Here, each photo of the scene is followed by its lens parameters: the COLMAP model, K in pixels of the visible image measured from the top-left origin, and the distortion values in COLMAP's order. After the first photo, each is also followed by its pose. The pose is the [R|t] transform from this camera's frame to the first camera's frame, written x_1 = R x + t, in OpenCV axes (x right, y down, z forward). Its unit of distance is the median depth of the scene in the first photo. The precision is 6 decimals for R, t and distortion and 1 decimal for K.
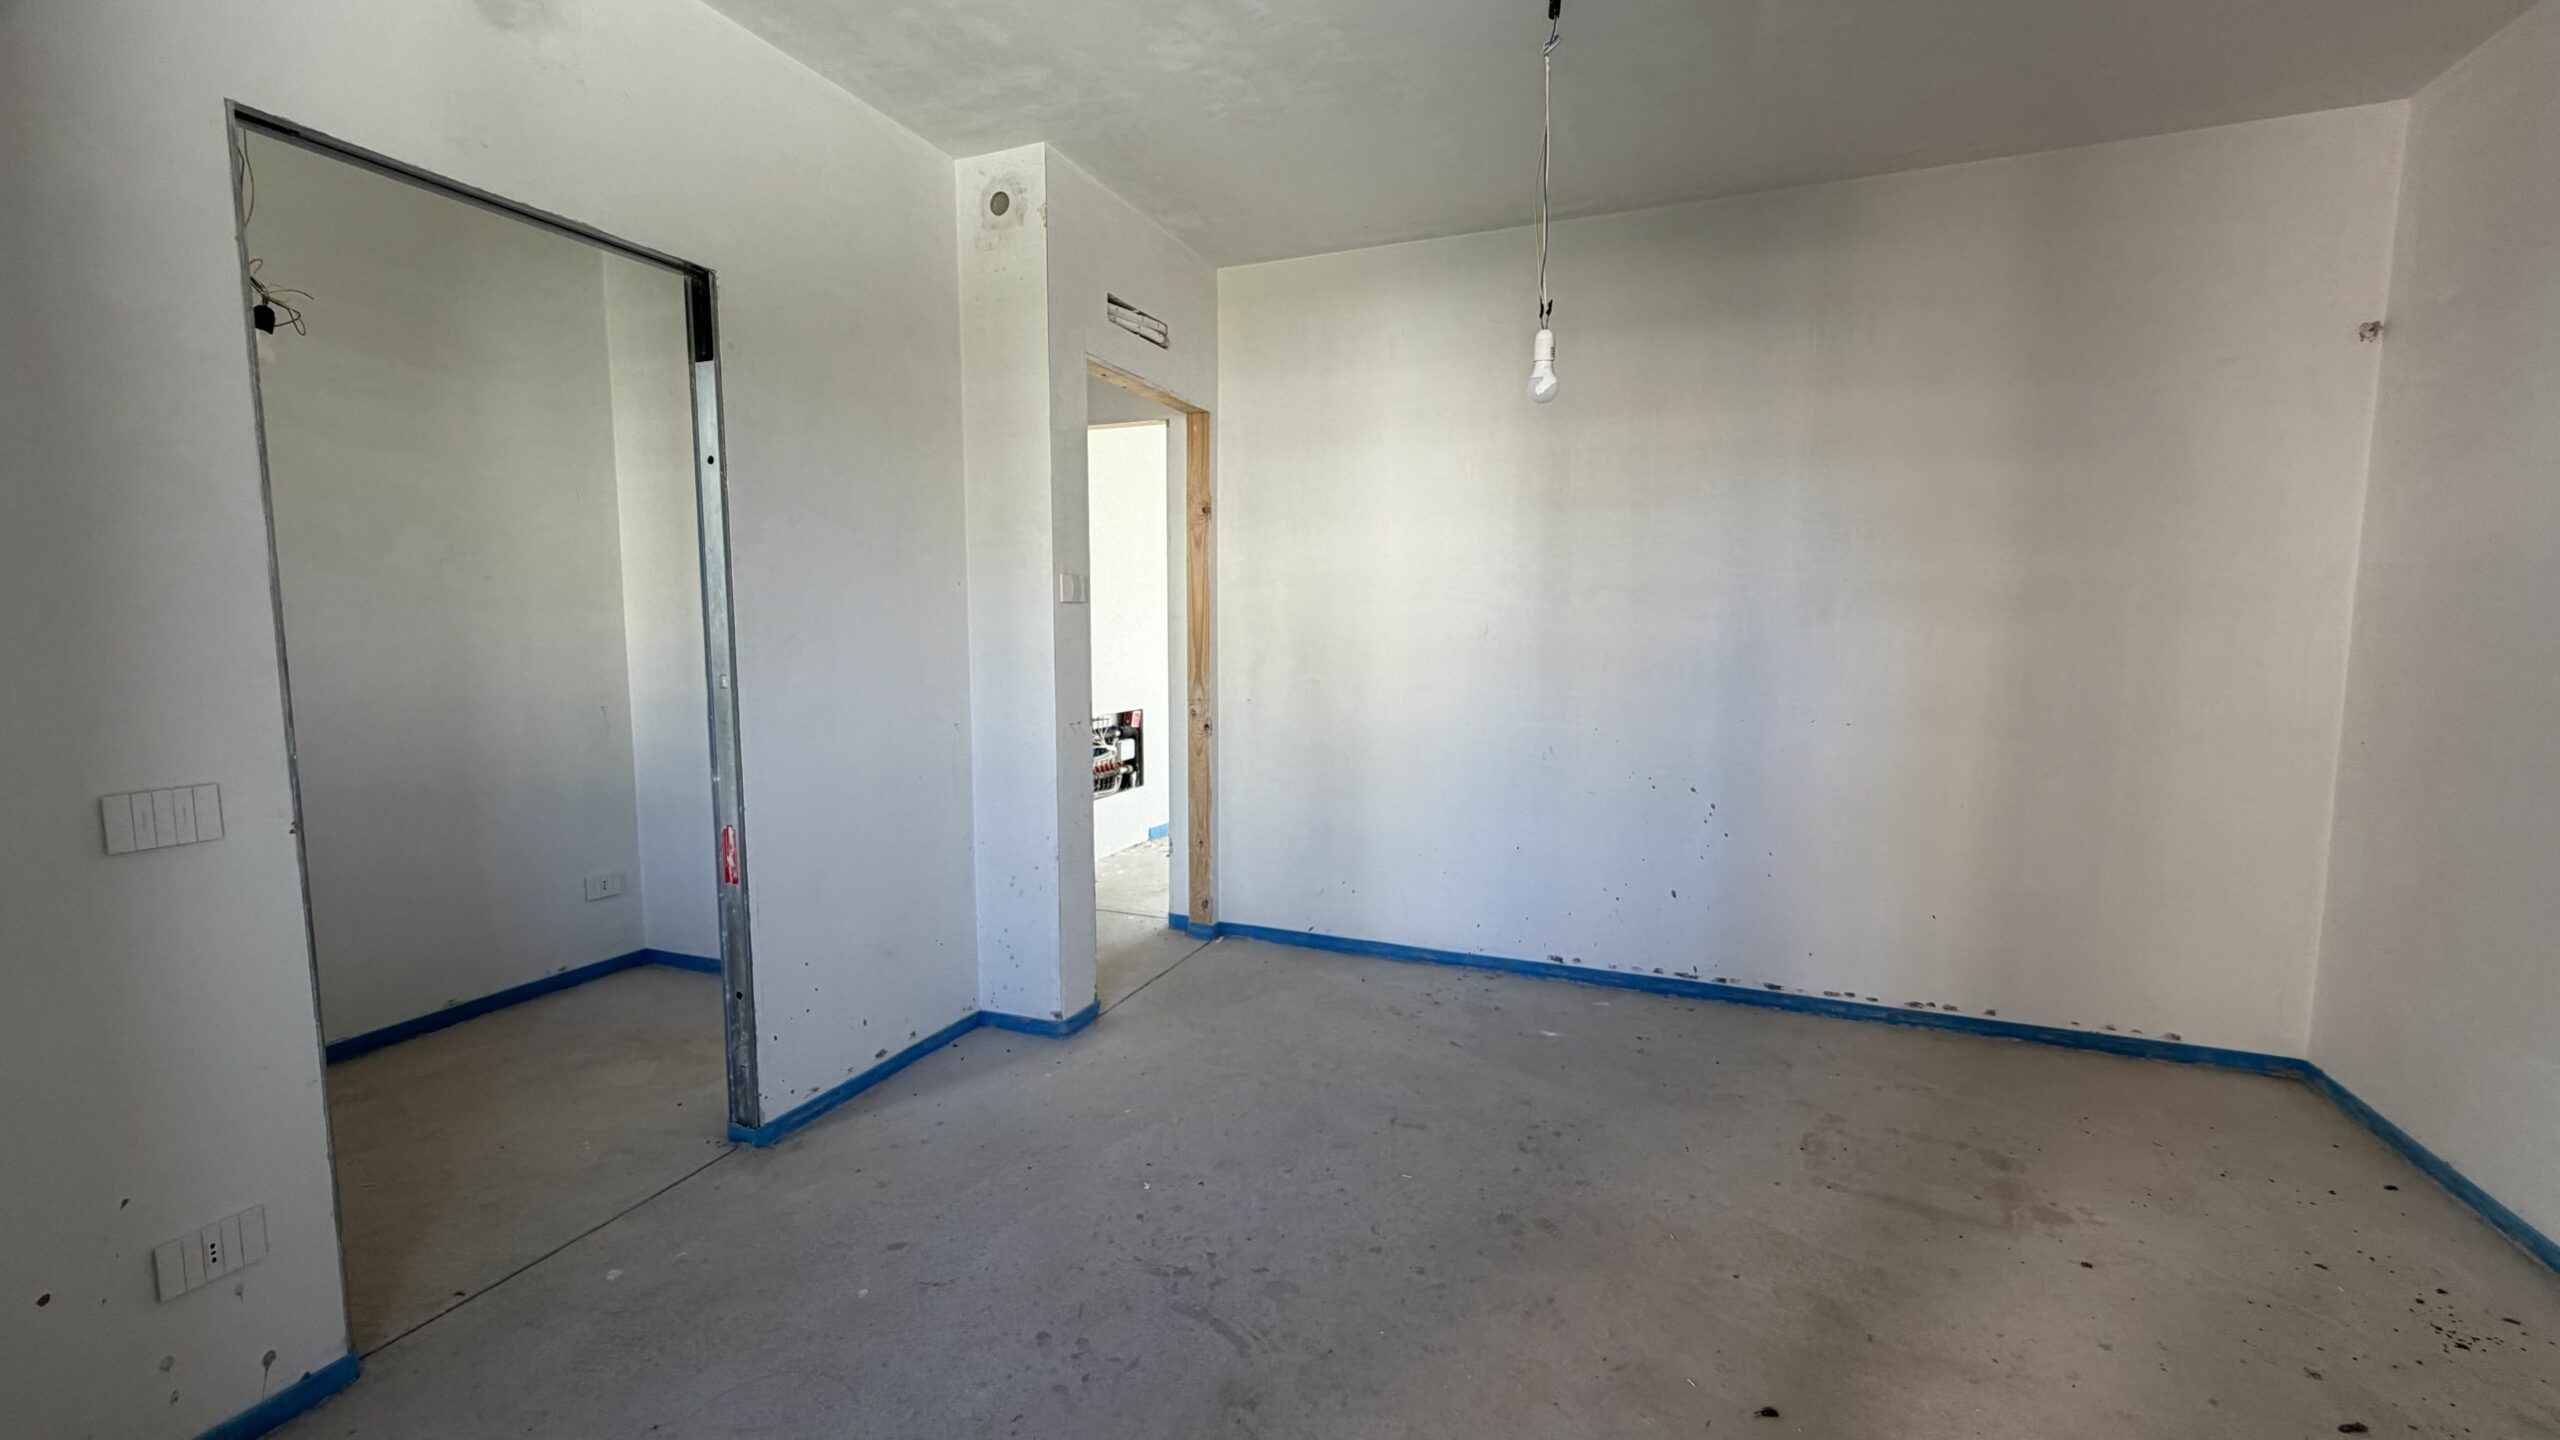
lens RADIAL K [[1016.4, 0, 1279.0], [0, 1016.4, 724.0], [0, 0, 1]] dist [0.001518, 0.000413]
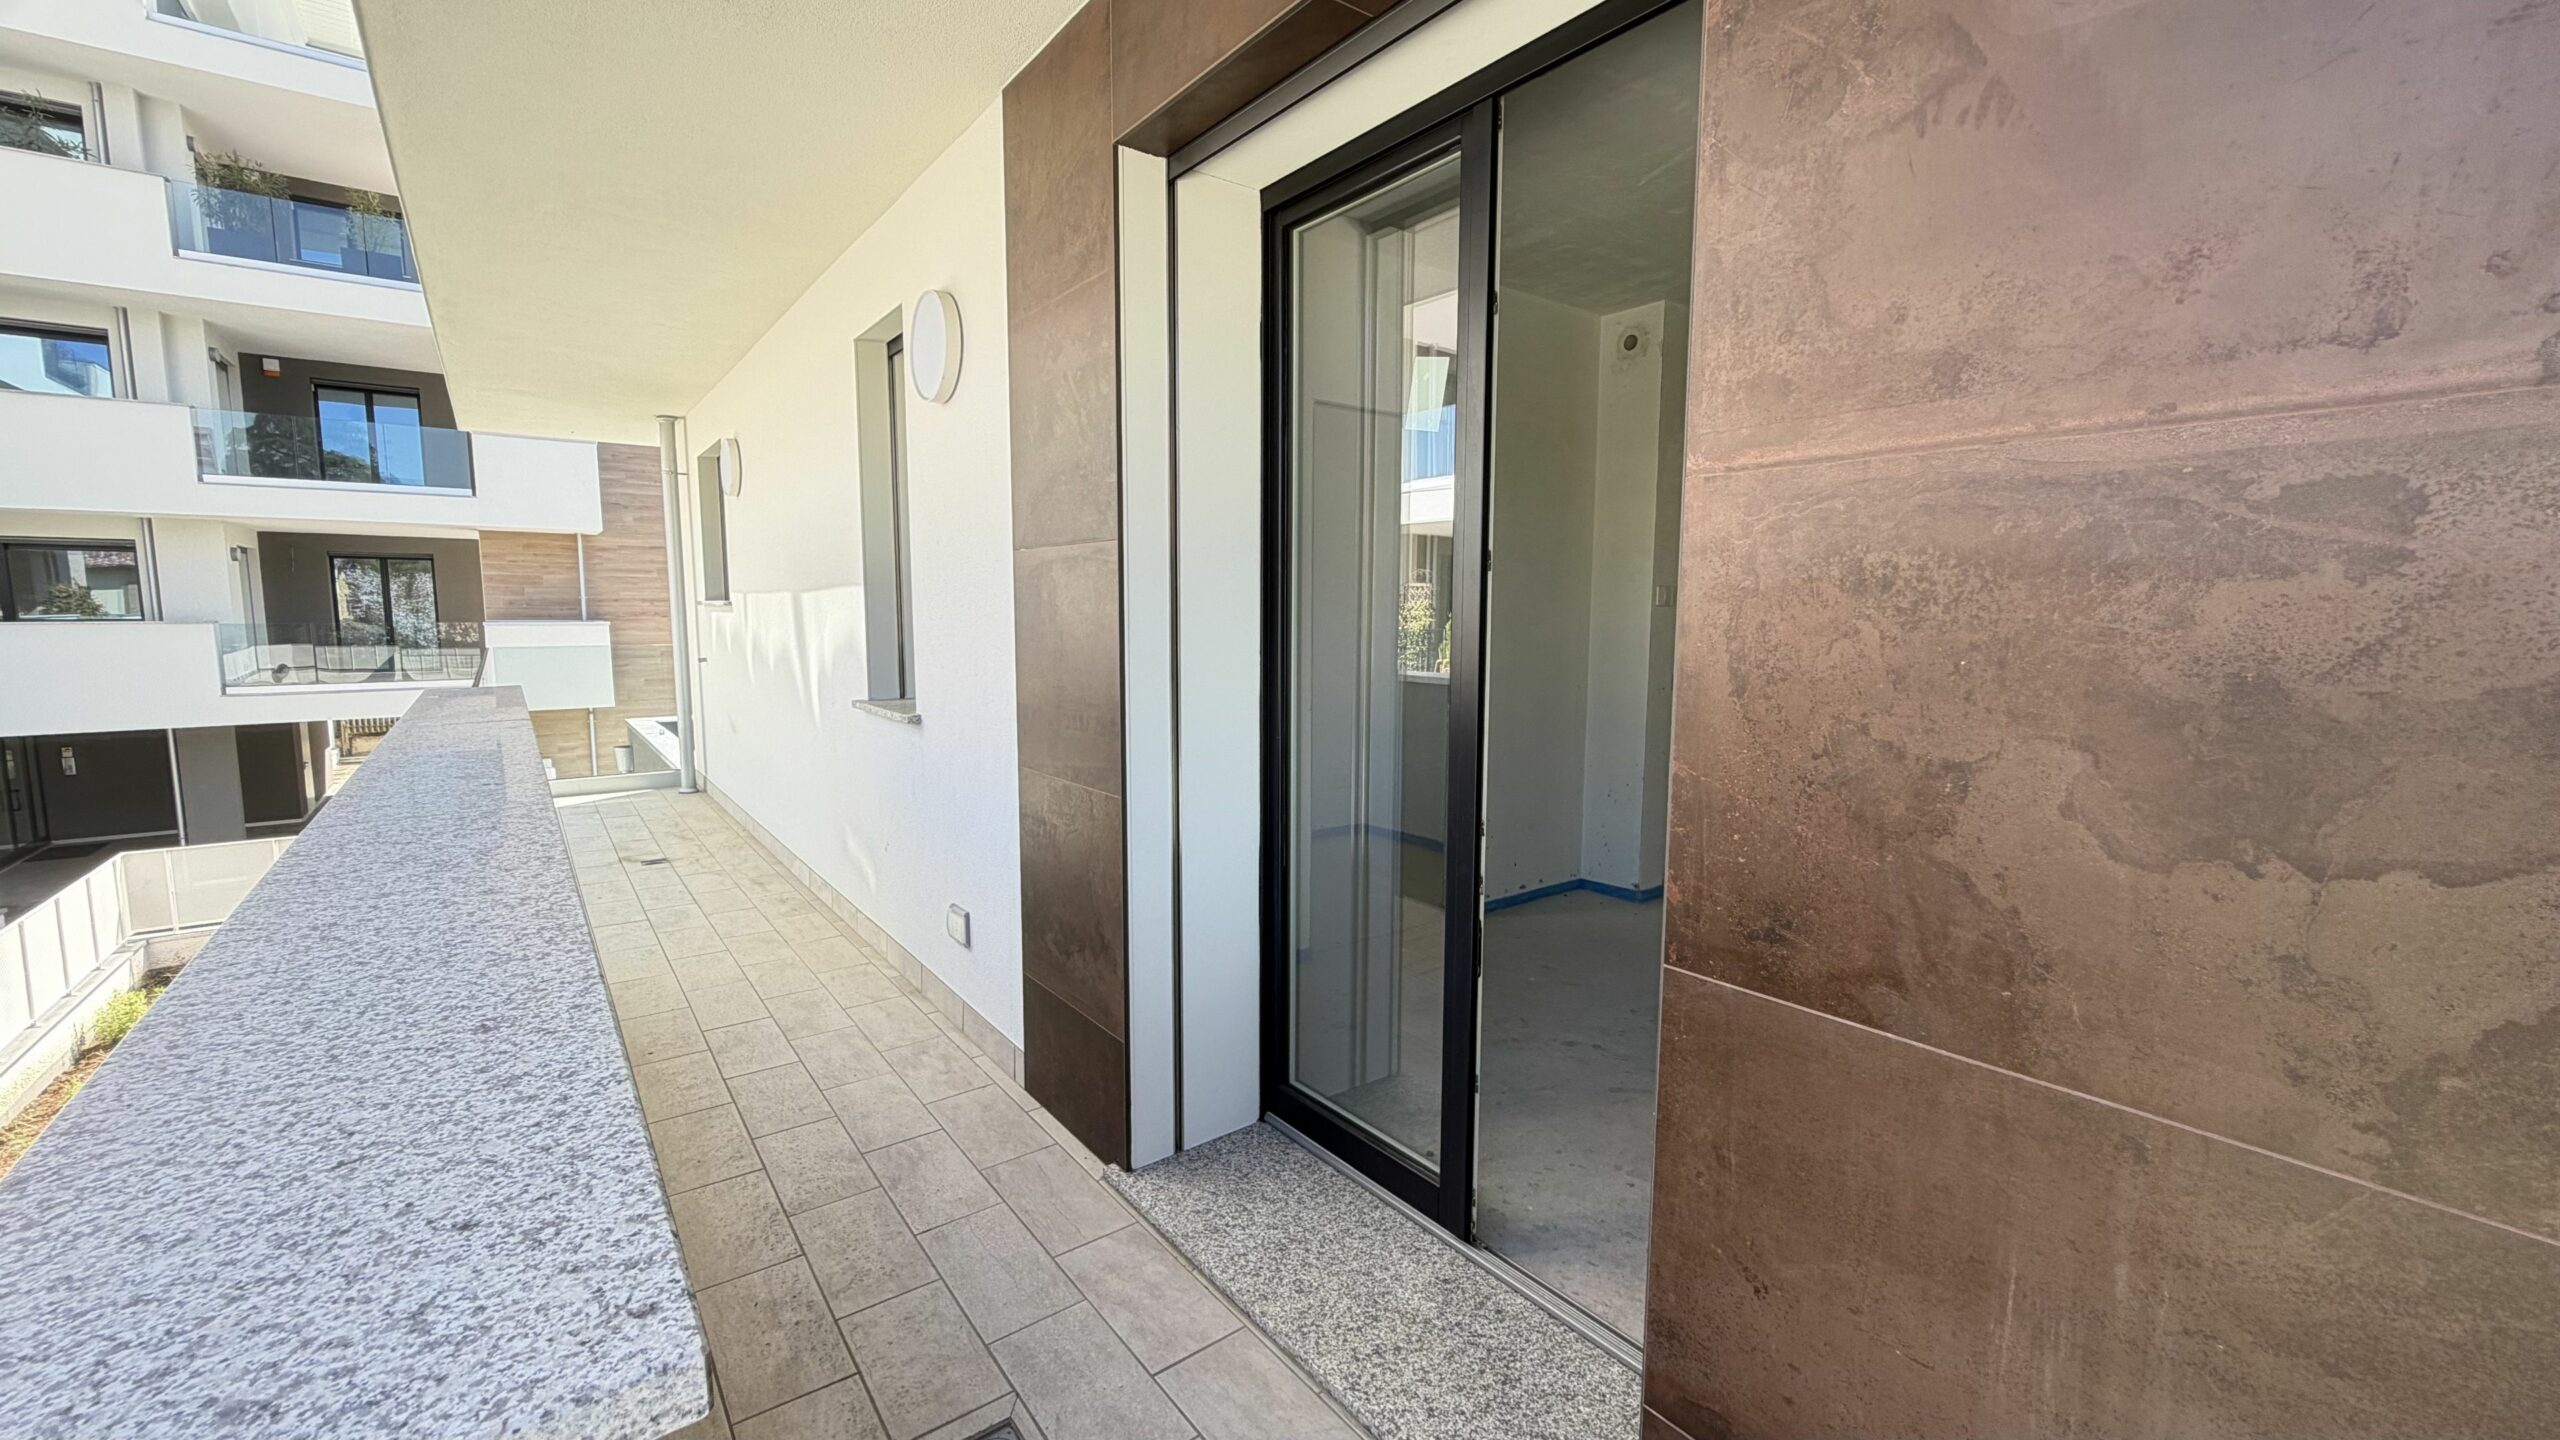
lens RADIAL K [[1016.4, 0, 1272.0], [0, 1016.4, 723.8], [0, 0, 1]] dist [0.001518, 0.000413]
pose [[0.857178, 0.056831, -0.511874, 0.074234], [-0.051652, 0.998368, 0.024348, 0.045972], [0.512423, 0.005569, 0.858715, -0.565404]]
